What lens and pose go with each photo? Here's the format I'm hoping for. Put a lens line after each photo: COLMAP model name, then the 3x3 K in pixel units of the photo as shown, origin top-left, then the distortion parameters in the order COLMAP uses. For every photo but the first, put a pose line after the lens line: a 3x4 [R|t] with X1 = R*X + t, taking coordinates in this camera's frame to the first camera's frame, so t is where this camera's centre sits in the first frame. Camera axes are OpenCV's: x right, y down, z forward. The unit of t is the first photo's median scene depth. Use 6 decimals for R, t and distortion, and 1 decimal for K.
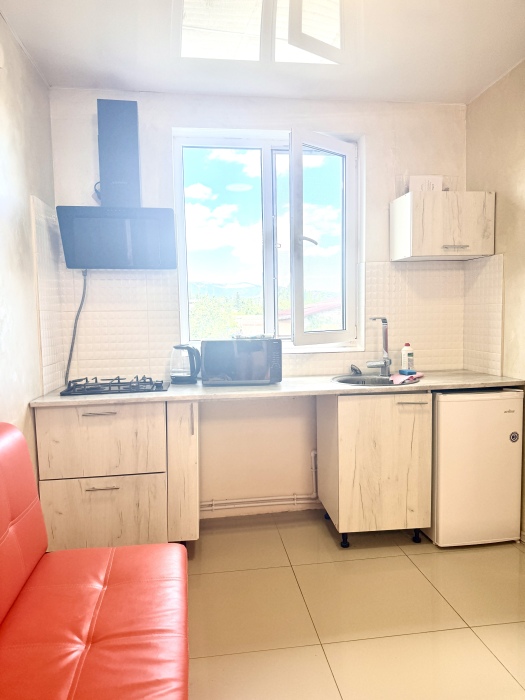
lens RADIAL K [[497.9, 0, 261.2], [0, 497.9, 352.2], [0, 0, 1]] dist [0.079174, -0.088774]
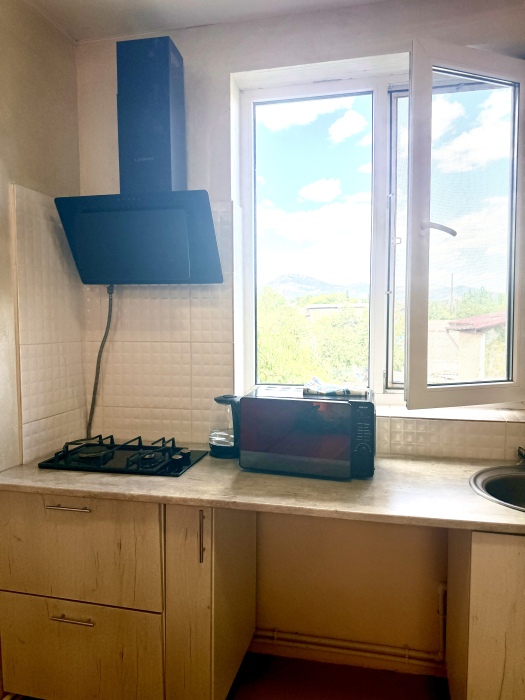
lens RADIAL K [[497.9, 0, 257.1], [0, 497.9, 352.2], [0, 0, 1]] dist [0.079174, -0.088774]
pose [[0.937729, 0.034381, -0.345663, 0.106495], [-0.037339, 0.999301, -0.001900, -0.073525], [0.345356, 0.014689, 0.938357, 0.389561]]
